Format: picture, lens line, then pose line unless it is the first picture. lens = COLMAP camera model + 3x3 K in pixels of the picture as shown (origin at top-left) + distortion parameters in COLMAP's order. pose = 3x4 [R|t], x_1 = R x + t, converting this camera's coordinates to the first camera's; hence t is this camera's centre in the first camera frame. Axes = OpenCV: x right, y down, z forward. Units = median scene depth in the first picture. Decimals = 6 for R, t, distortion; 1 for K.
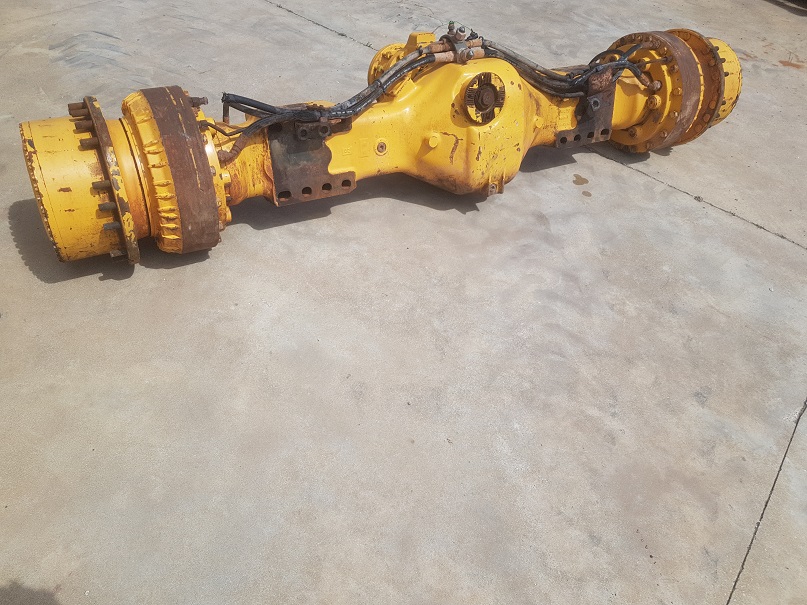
lens RADIAL K [[629.2, 0, 404.9], [0, 629.2, 326.4], [0, 0, 1]] dist [0.056745, -0.103466]
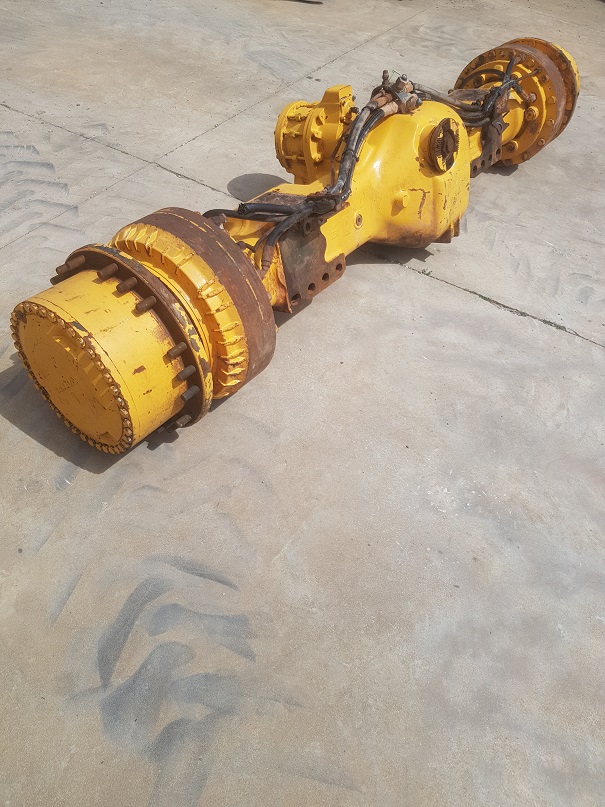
lens RADIAL K [[629.2, 0, 302.5], [0, 629.2, 403.5], [0, 0, 1]] dist [0.056745, -0.103466]
pose [[0.904662, -0.317286, 0.284459, -0.461636], [0.293632, 0.947911, 0.123467, -0.166533], [-0.308816, -0.028170, 0.950705, 0.134176]]
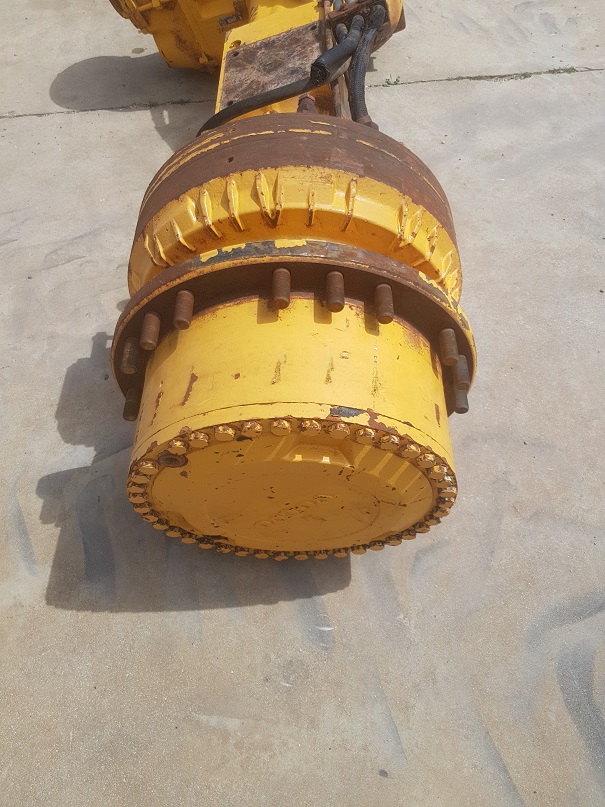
lens RADIAL K [[629.2, 0, 302.5], [0, 629.2, 403.5], [0, 0, 1]] dist [0.056745, -0.103466]
pose [[0.452730, -0.800361, 0.393012, -0.582755], [0.668329, 0.596369, 0.444612, -0.373119], [-0.590230, 0.061372, 0.804899, 0.549877]]
